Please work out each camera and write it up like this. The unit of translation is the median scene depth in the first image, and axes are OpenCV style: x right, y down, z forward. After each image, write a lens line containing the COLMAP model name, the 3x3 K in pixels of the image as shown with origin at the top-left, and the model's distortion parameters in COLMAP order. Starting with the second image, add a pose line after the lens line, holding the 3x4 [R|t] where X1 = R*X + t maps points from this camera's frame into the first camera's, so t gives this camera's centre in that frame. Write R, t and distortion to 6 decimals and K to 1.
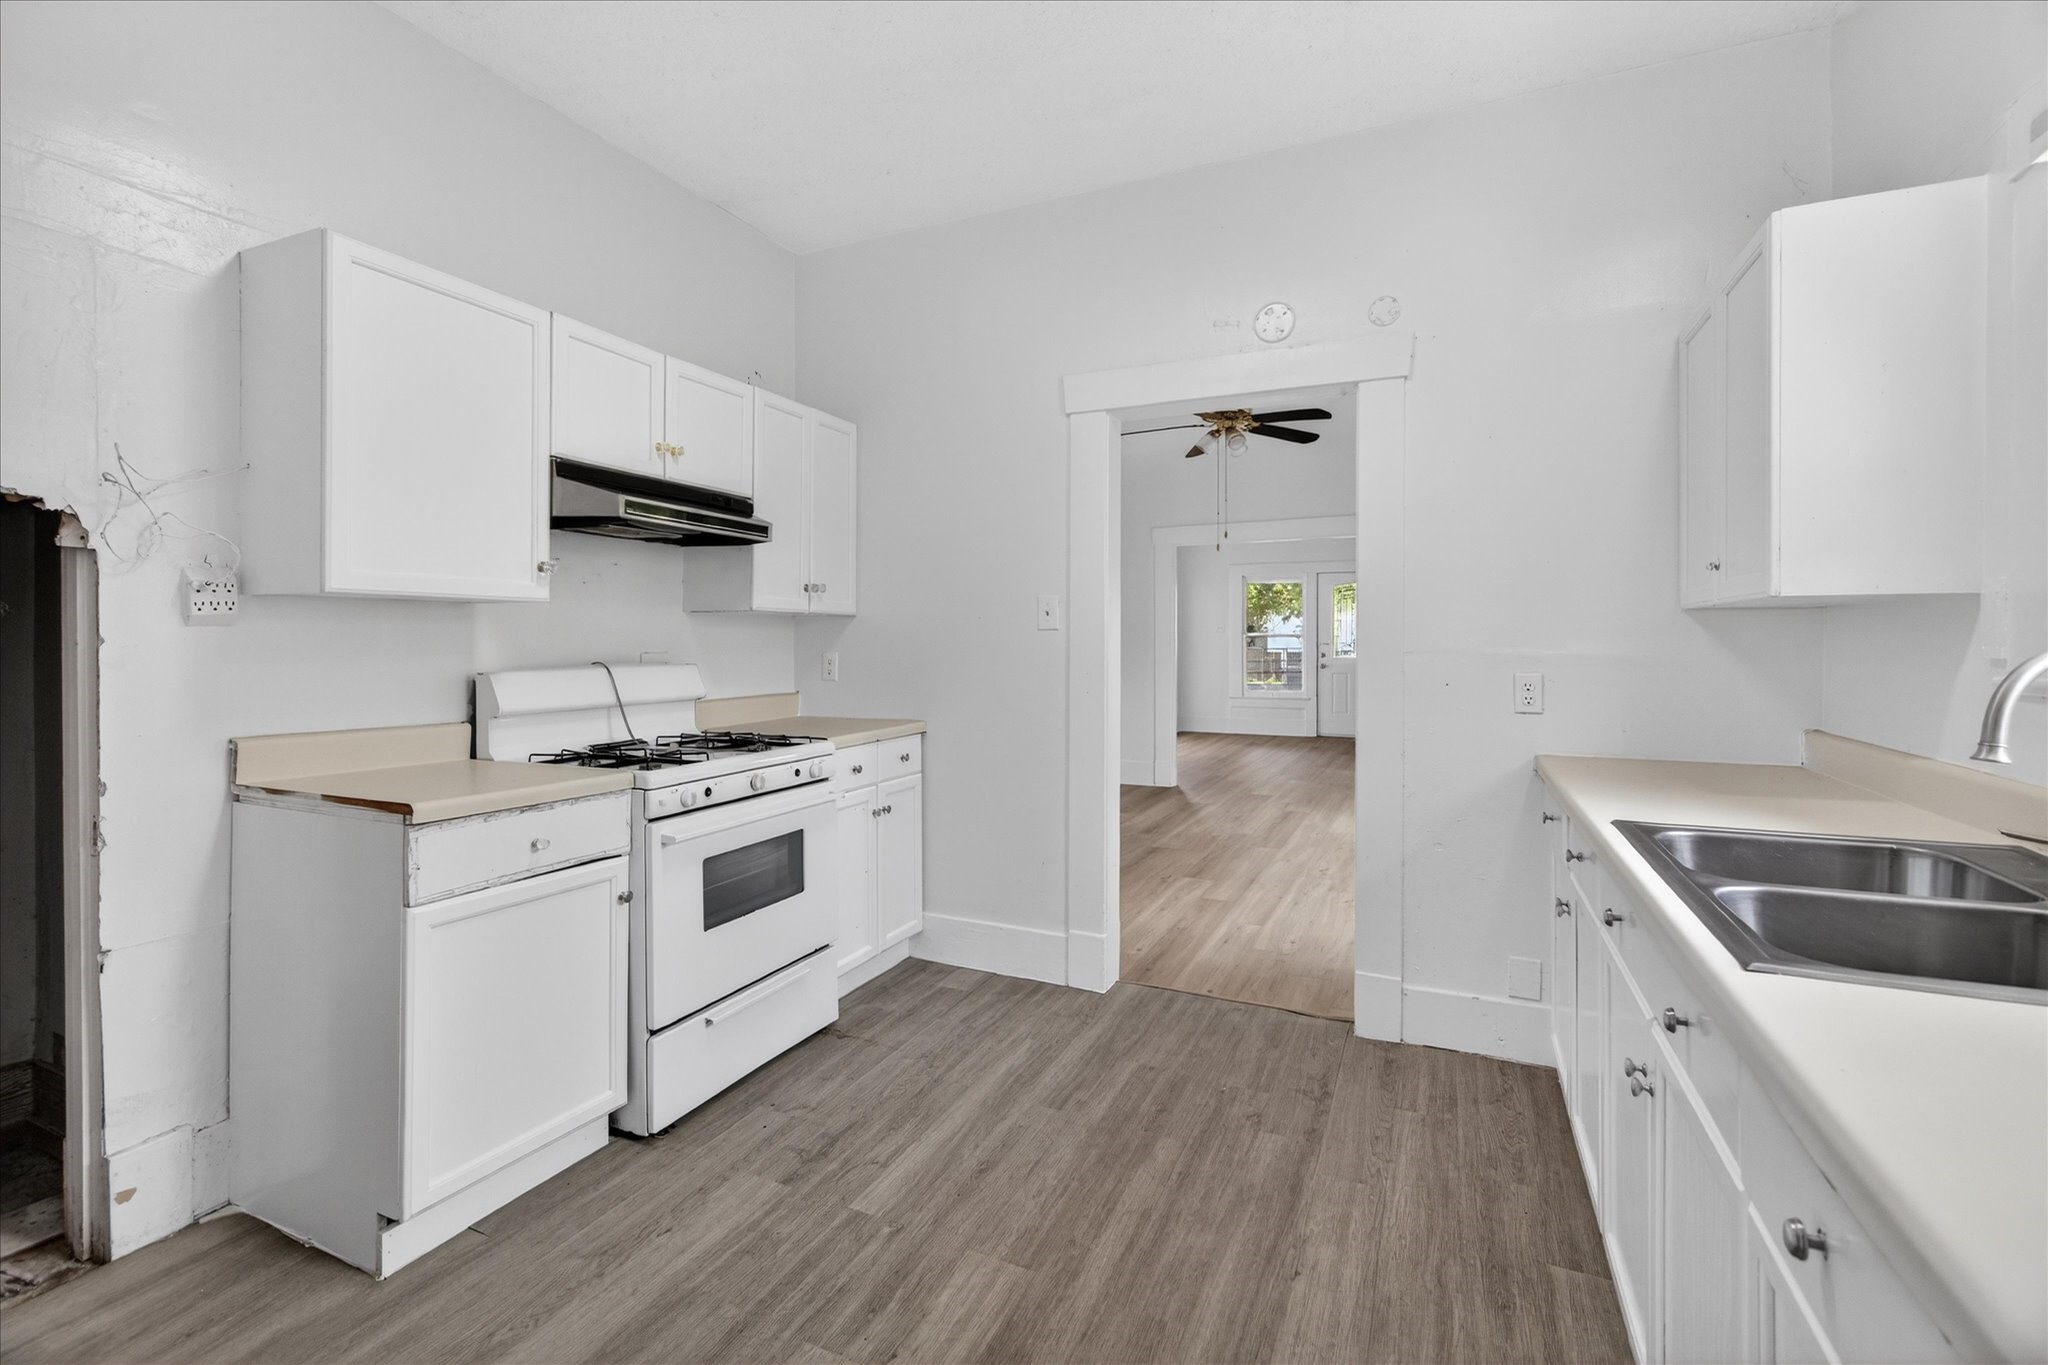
lens RADIAL K [[916.9, 0, 1009.8], [0, 916.9, 642.4], [0, 0, 1]] dist [-0.000101, -0.000106]
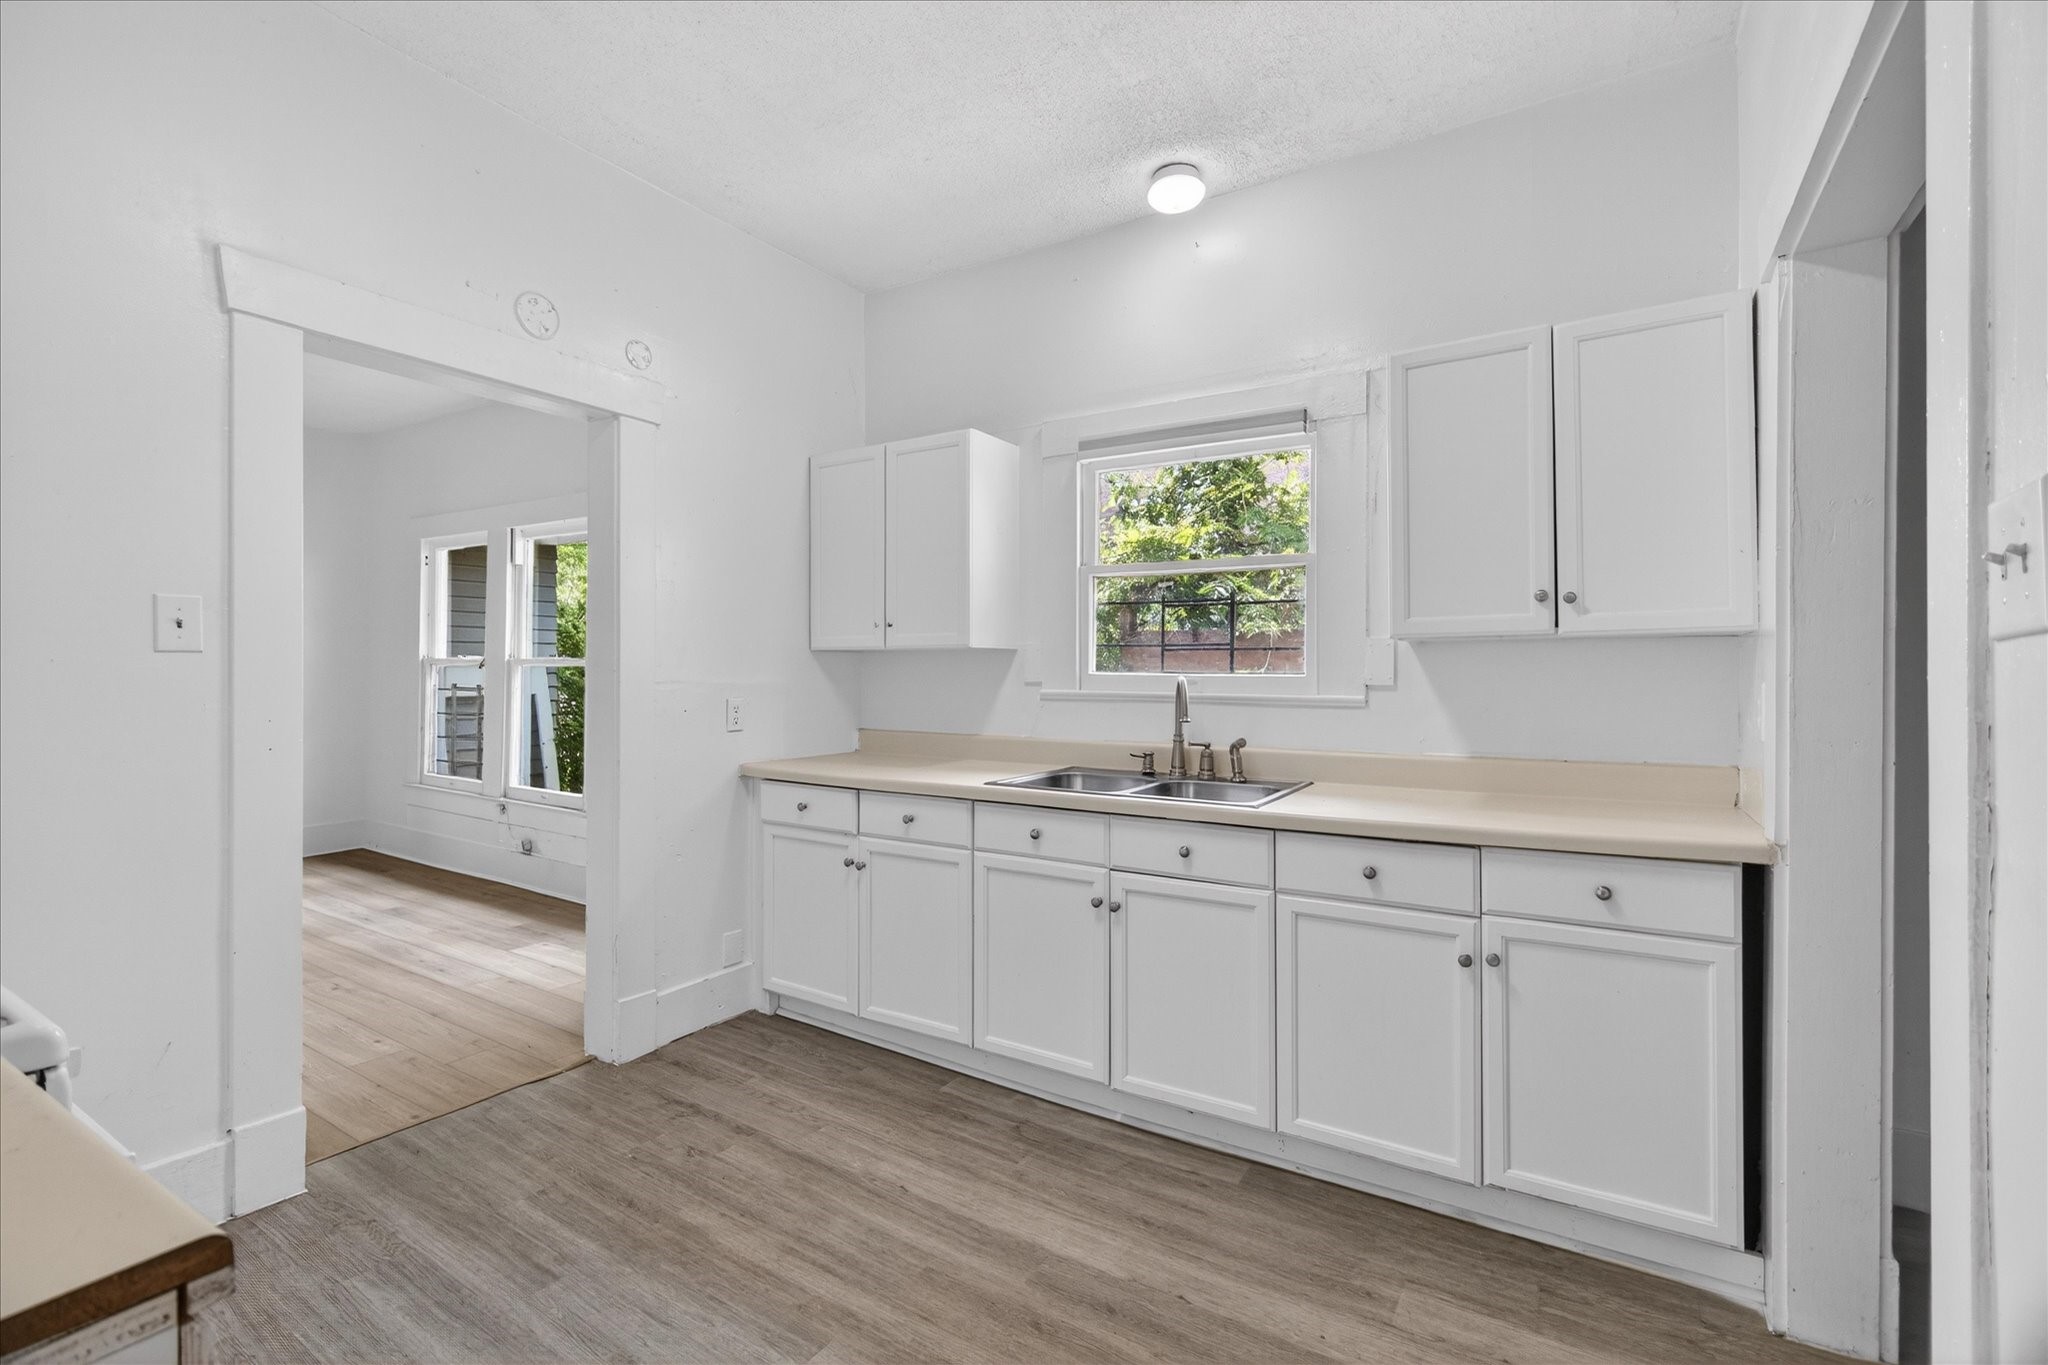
lens RADIAL K [[914.0, 0, 1015.8], [0, 914.0, 667.6], [0, 0, 1]] dist [0.001029, -0.000413]
pose [[0.117564, 0.008767, 0.993027, -0.650999], [-0.002505, 0.999960, -0.008532, 0.001857], [-0.993062, -0.001485, 0.117581, 0.515800]]
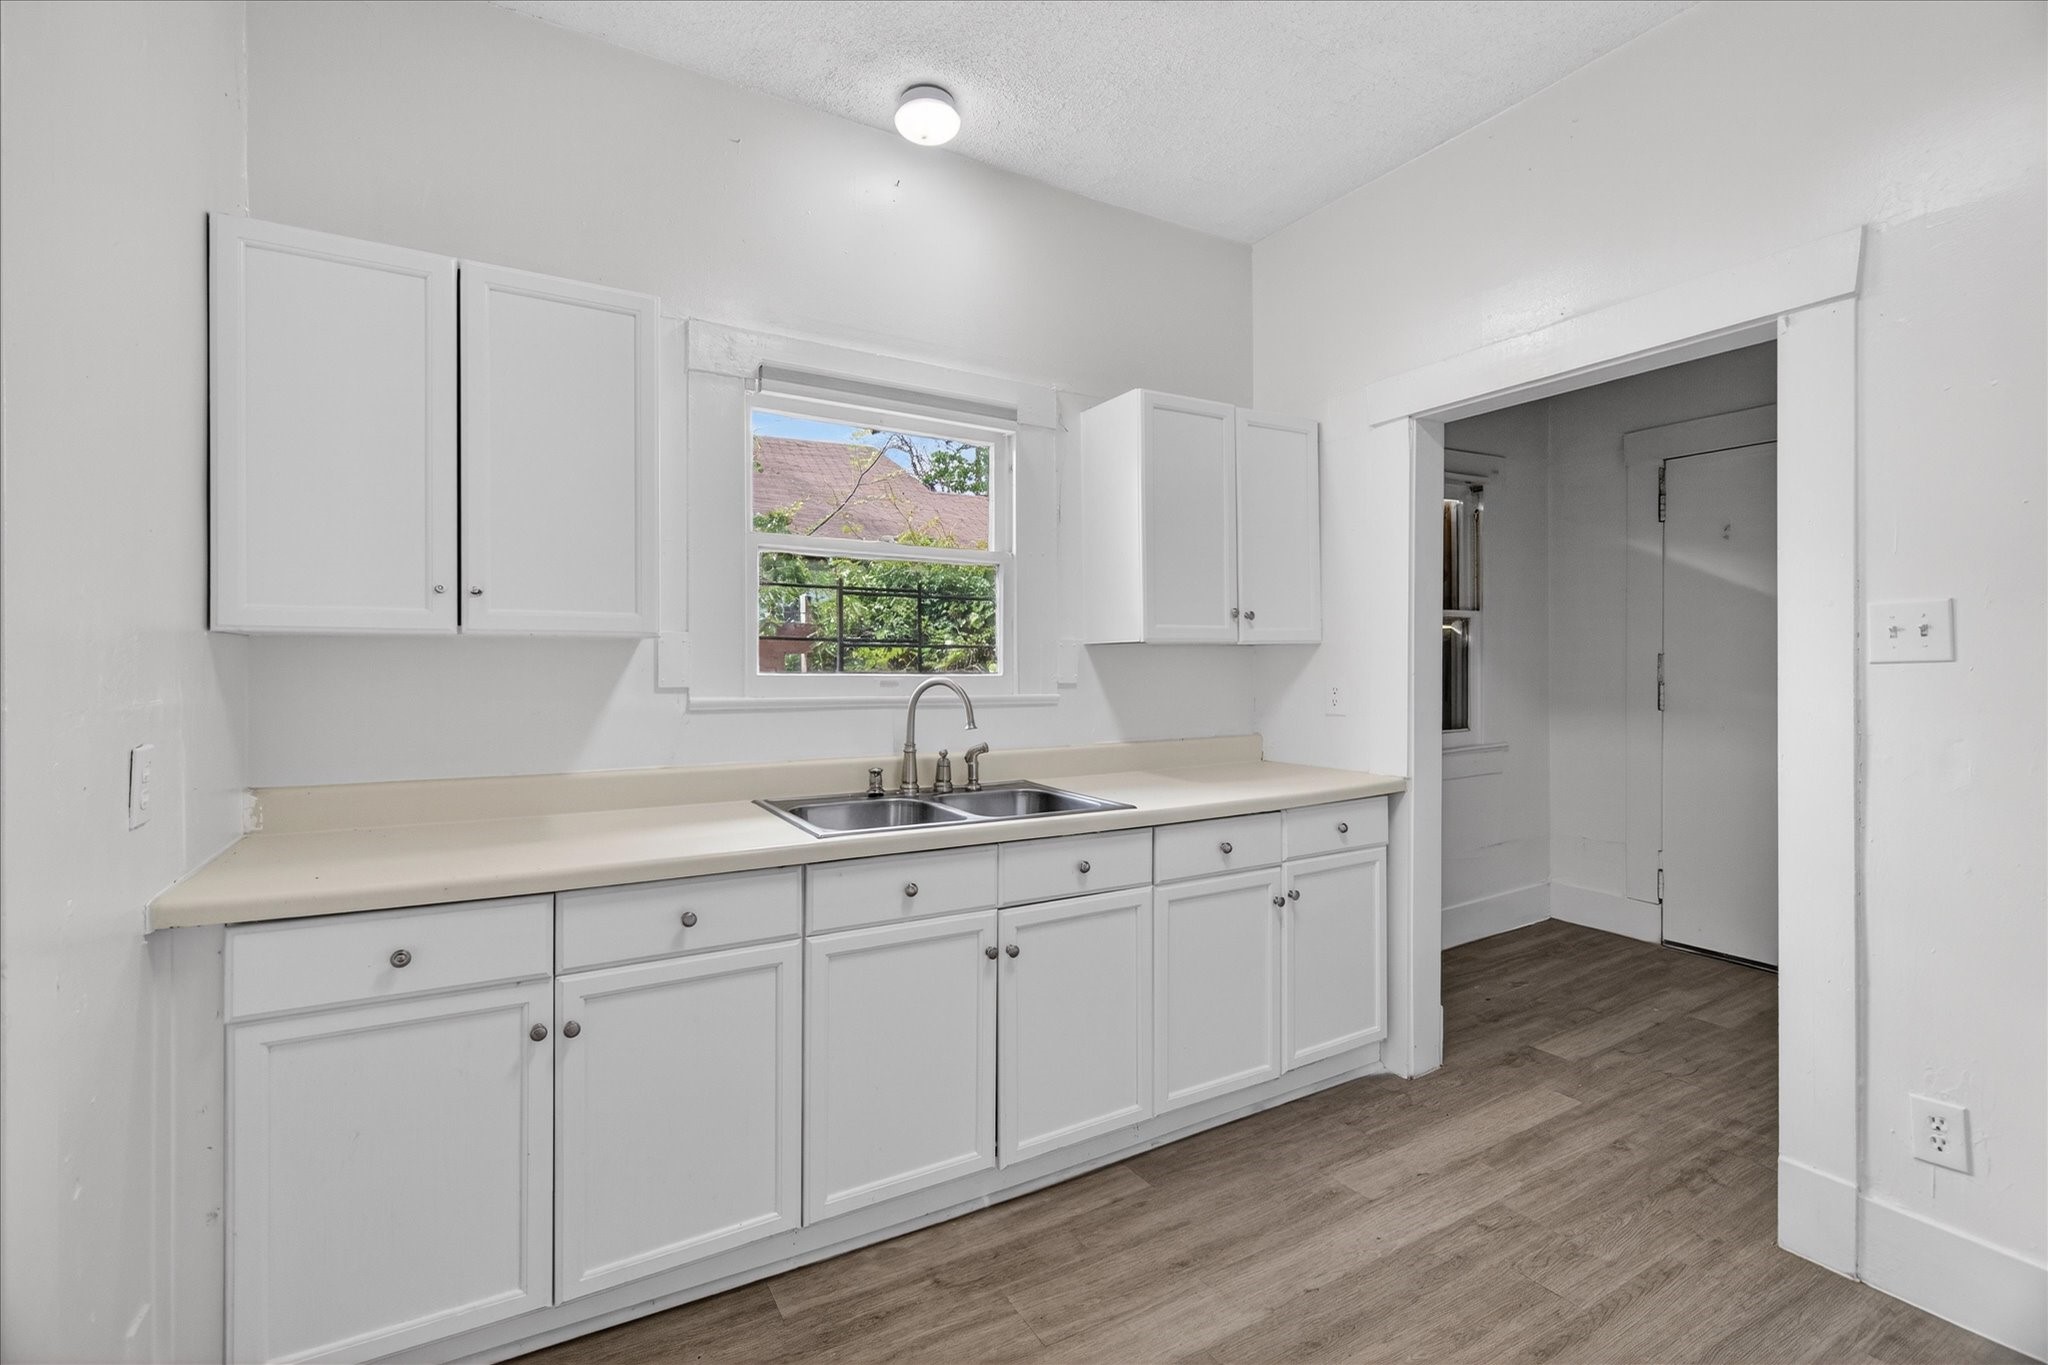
lens RADIAL K [[897.5, 0, 1022.7], [0, 897.5, 674.7], [0, 0, 1]] dist [0.001367, -0.000001]
pose [[-0.827432, 0.000066, 0.561566, -0.115728], [0.002750, 0.999988, 0.003934, -0.004527], [-0.561560, 0.004799, -0.827422, 1.209363]]
